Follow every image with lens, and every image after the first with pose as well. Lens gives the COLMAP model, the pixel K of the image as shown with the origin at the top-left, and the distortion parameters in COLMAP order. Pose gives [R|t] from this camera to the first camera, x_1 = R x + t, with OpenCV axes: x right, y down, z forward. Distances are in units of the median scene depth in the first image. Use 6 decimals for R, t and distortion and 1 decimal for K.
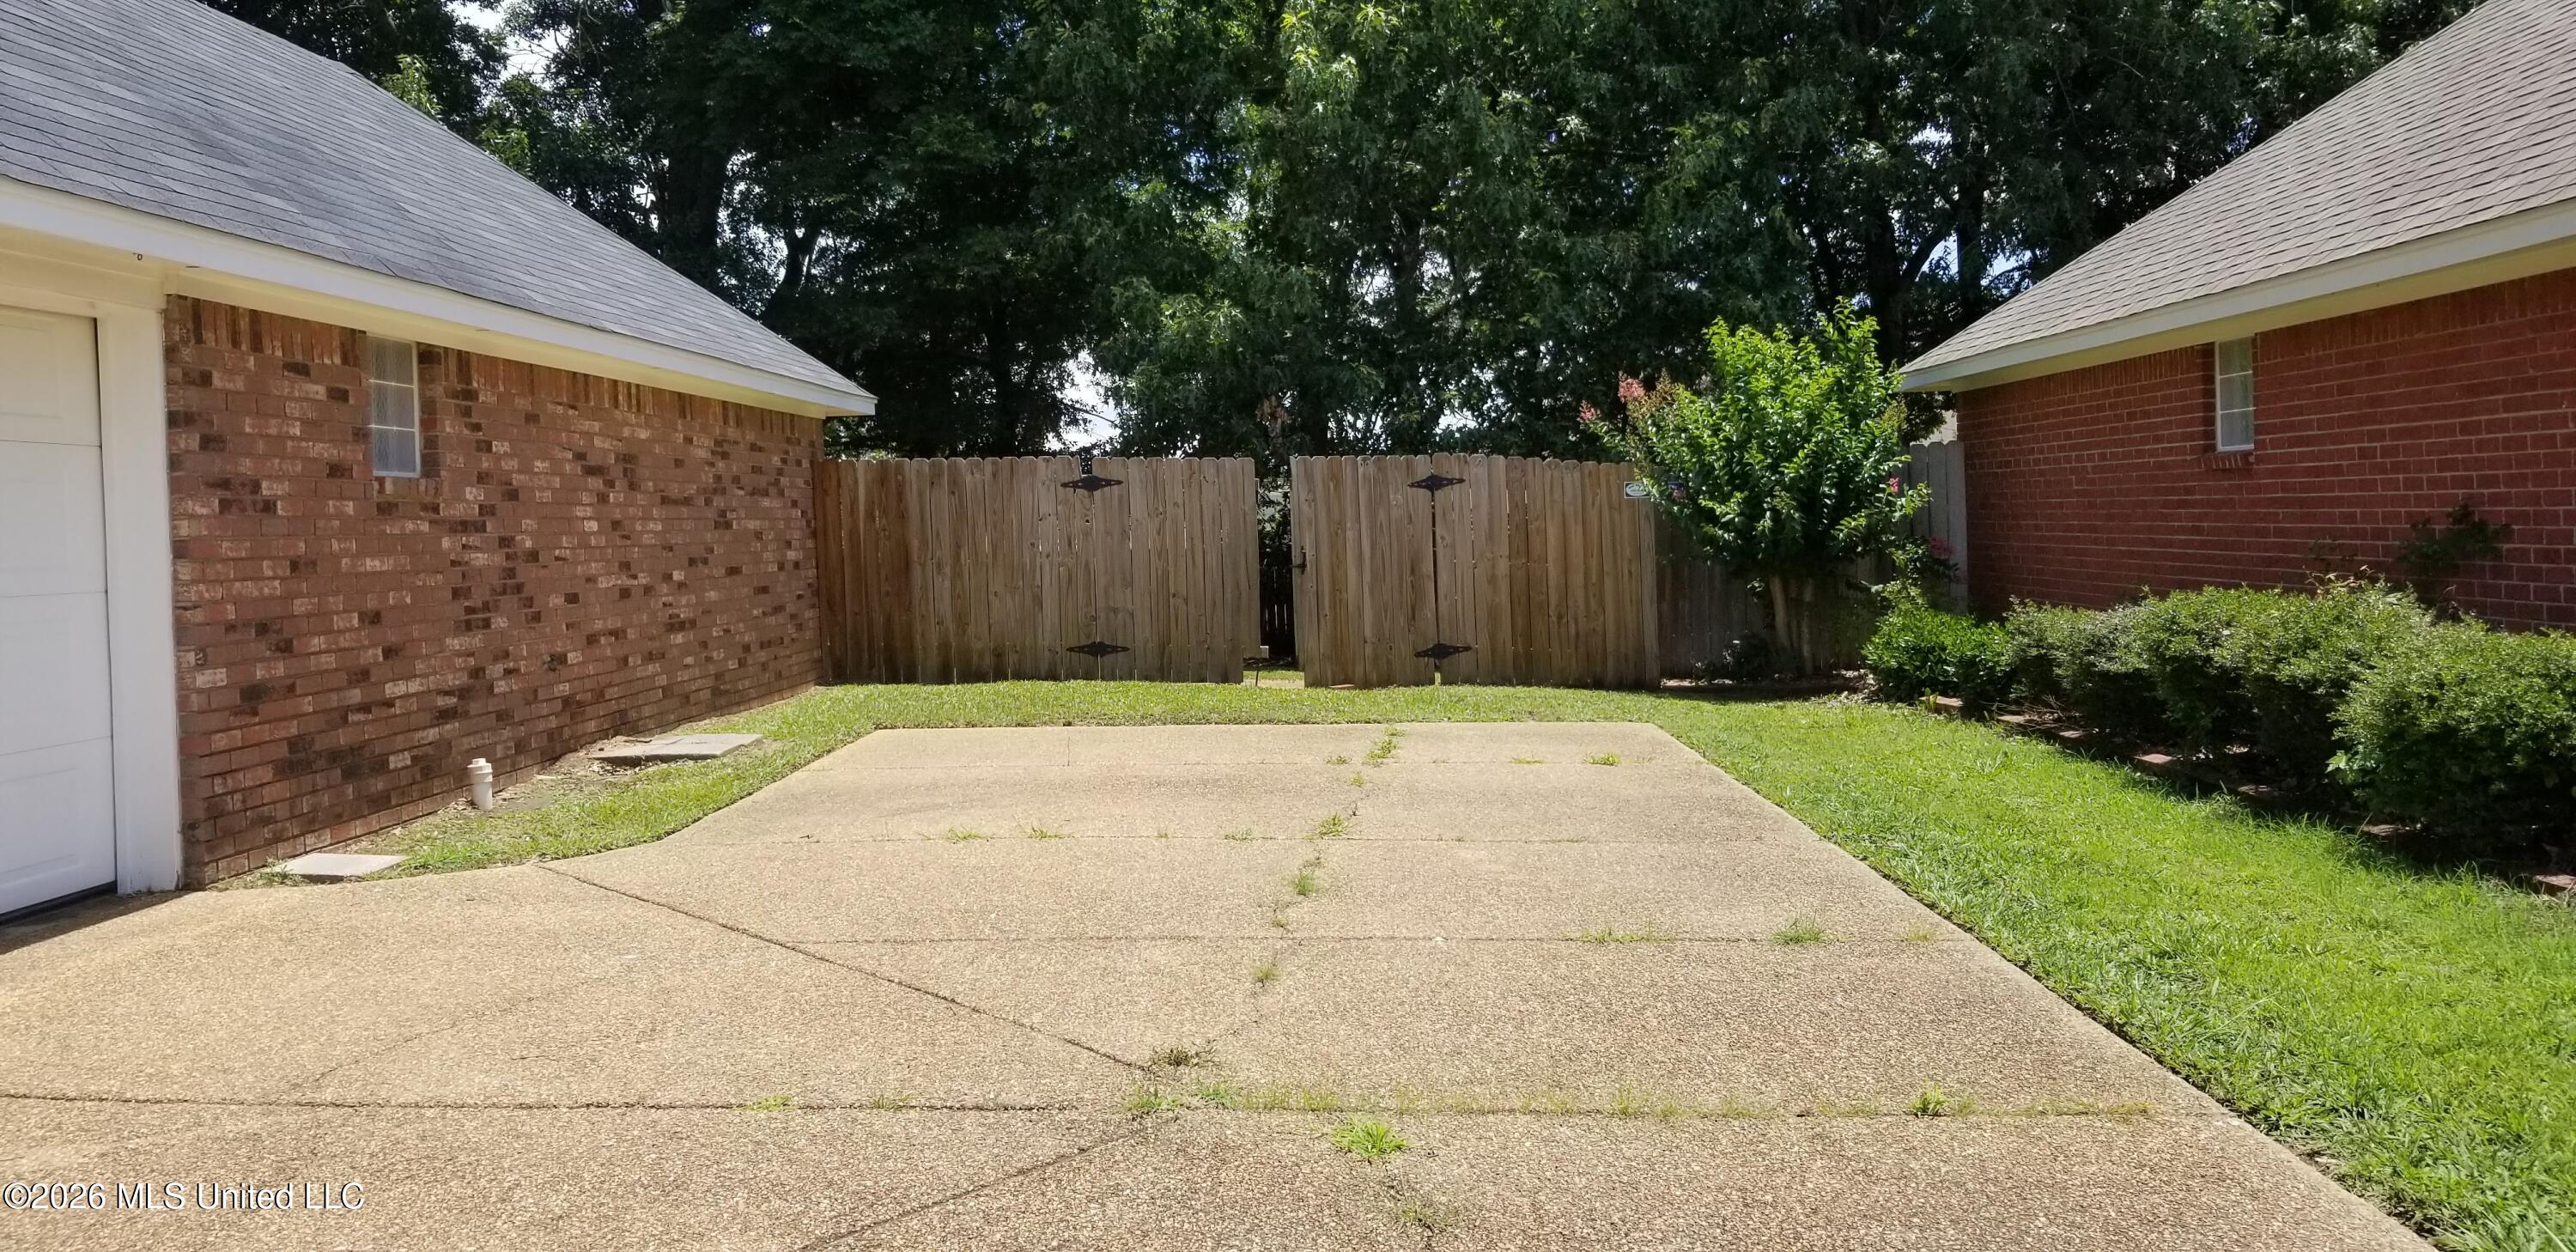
lens RADIAL K [[2003.3, 0, 1220.2], [0, 2003.3, 587.9], [0, 0, 1]] dist [0.075169, -0.126284]
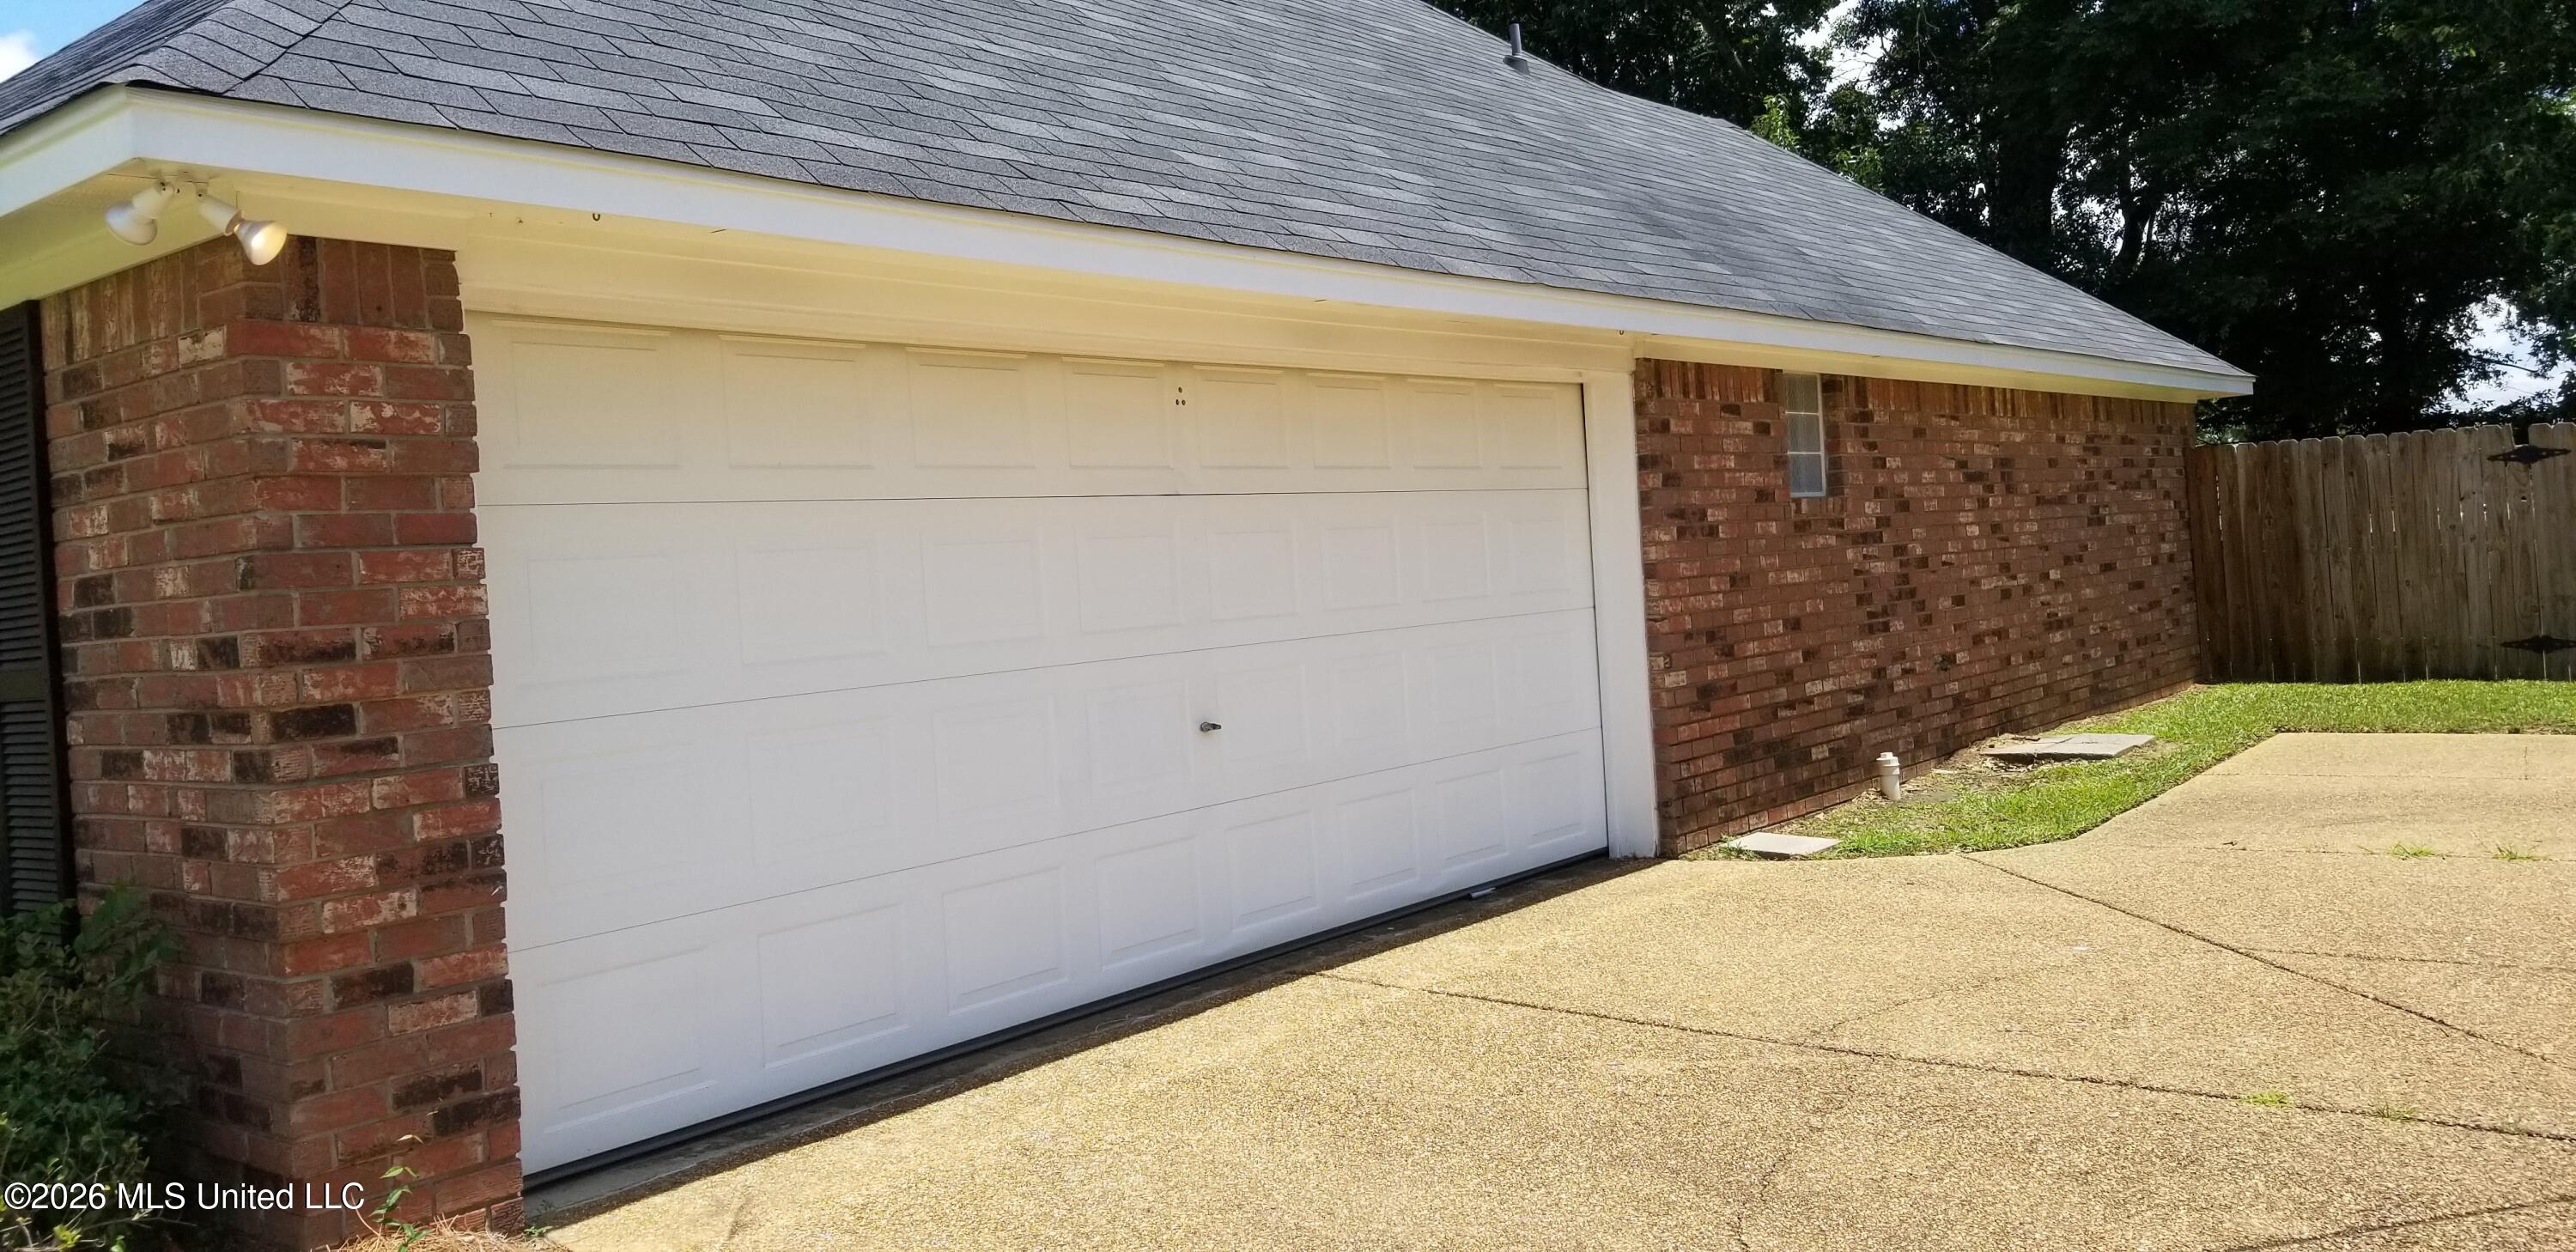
lens RADIAL K [[2003.3, 0, 1251.2], [0, 2003.3, 572.0], [0, 0, 1]] dist [0.075169, -0.126284]
pose [[0.816641, -0.024288, -0.576635, -0.016400], [0.023600, 0.999684, -0.008685, -0.009414], [0.576663, -0.006516, 0.816956, -0.068698]]
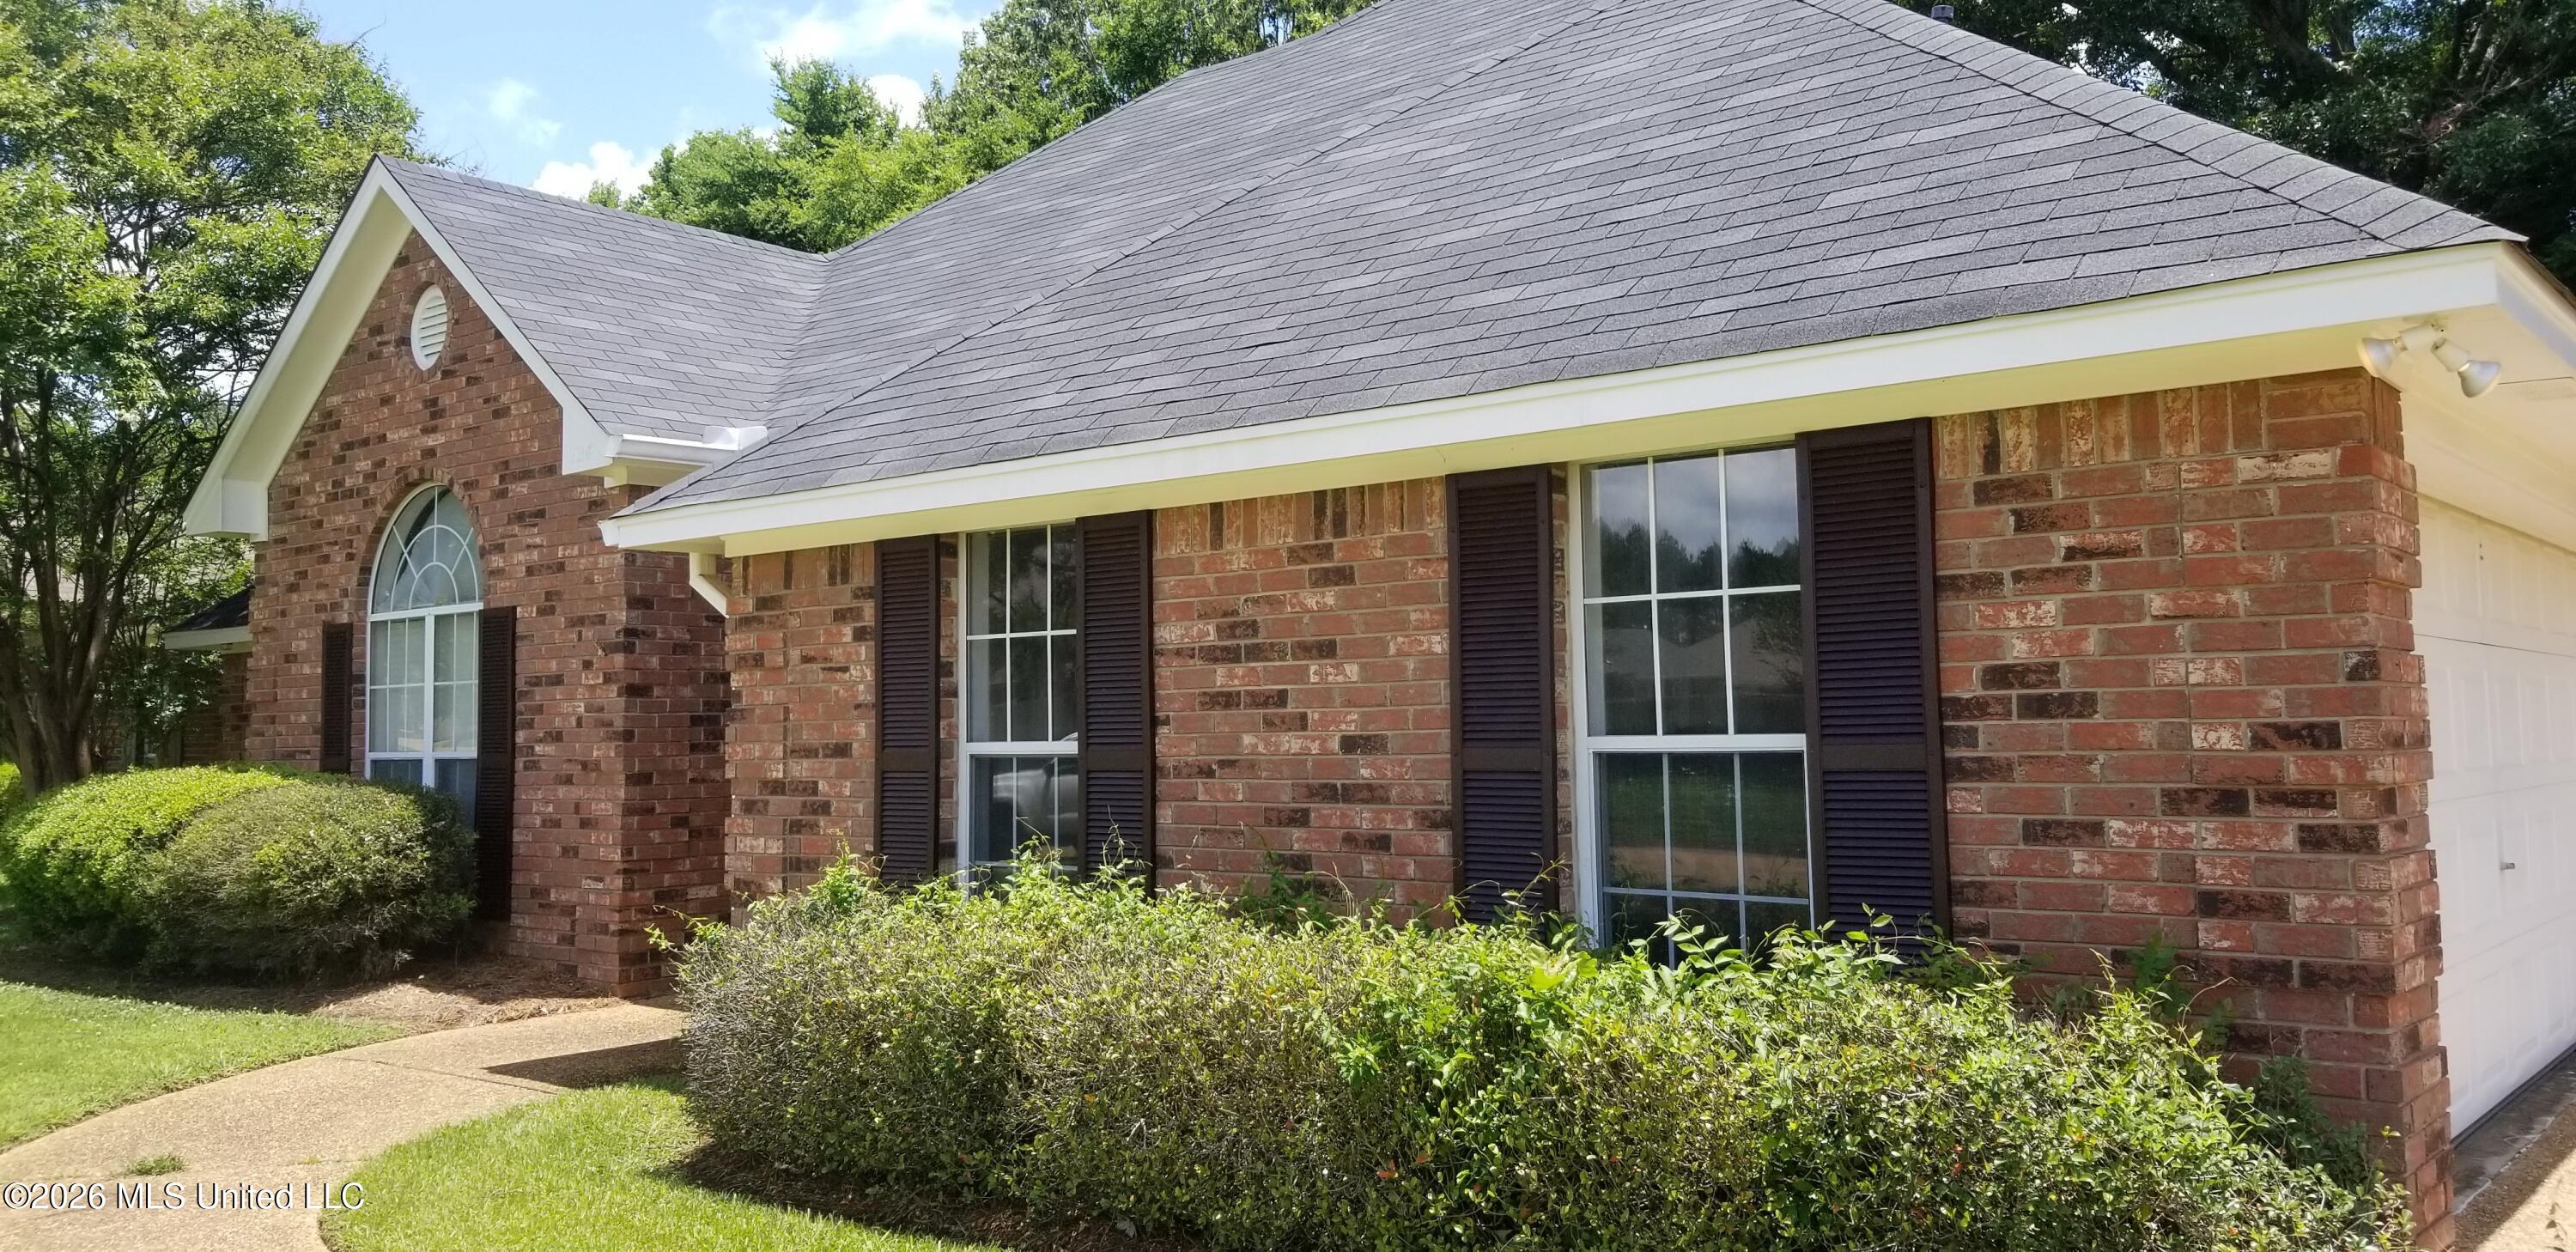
lens RADIAL K [[2003.3, 0, 1244.4], [0, 2003.3, 575.7], [0, 0, 1]] dist [0.075169, -0.126284]
pose [[0.794166, -0.027369, -0.607084, -0.311929], [-0.031417, 0.995800, -0.085992, 0.008319], [0.606888, 0.087365, 0.789971, -0.350167]]
